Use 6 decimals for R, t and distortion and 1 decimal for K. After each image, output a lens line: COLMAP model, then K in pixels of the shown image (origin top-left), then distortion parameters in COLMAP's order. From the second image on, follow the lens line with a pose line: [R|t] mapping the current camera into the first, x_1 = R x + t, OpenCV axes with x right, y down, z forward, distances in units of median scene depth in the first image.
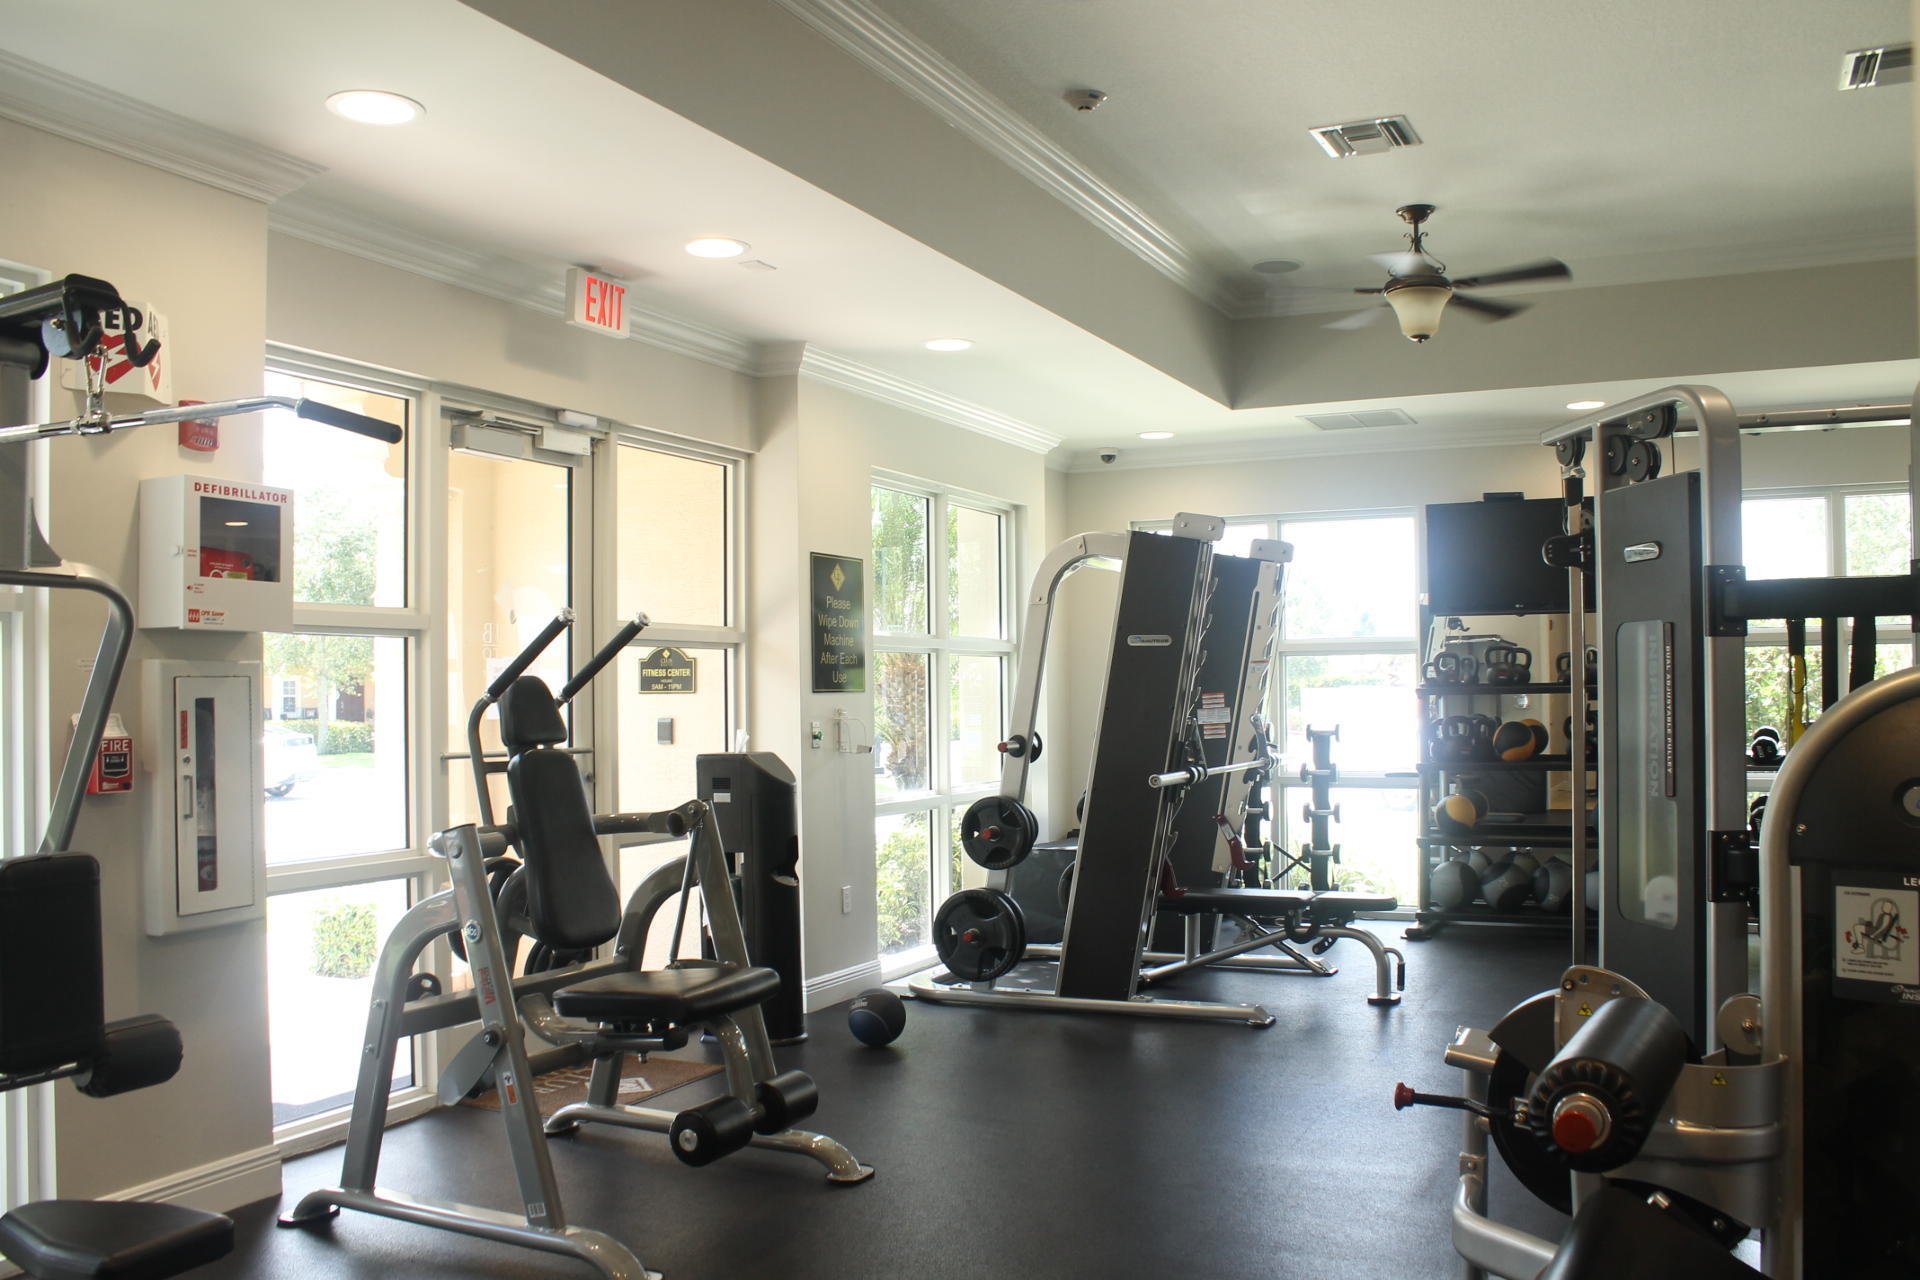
lens RADIAL K [[1600.8, 0, 967.8], [0, 1600.8, 677.4], [0, 0, 1]] dist [-0.124685, 0.001839]
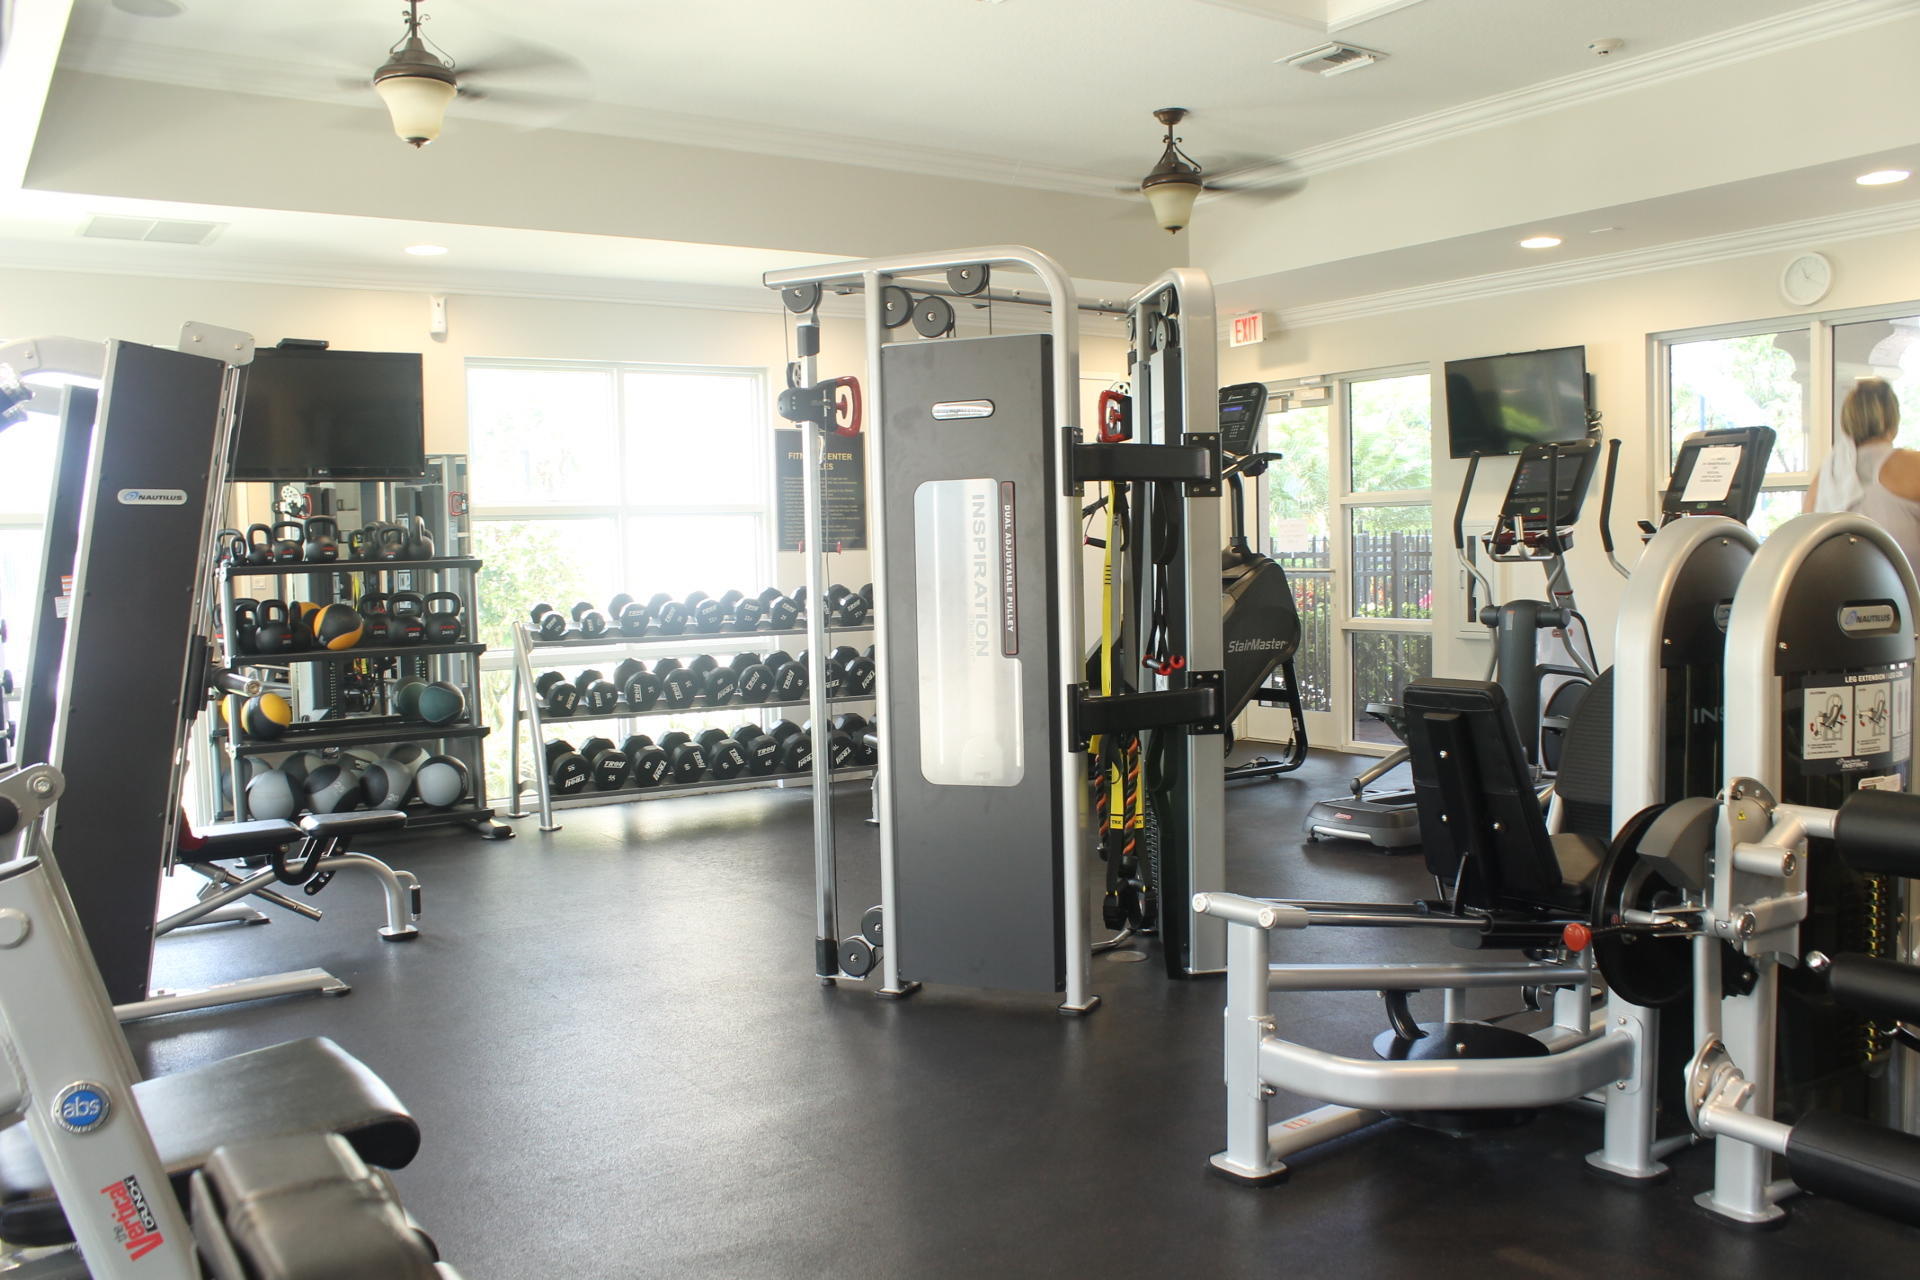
lens RADIAL K [[1600.8, 0, 967.8], [0, 1600.8, 677.4], [0, 0, 1]] dist [-0.124685, 0.001839]
pose [[0.491505, -0.067098, 0.868286, -0.465135], [0.007573, 0.997319, 0.072782, 0.015119], [-0.870842, -0.029197, 0.490696, 0.514786]]
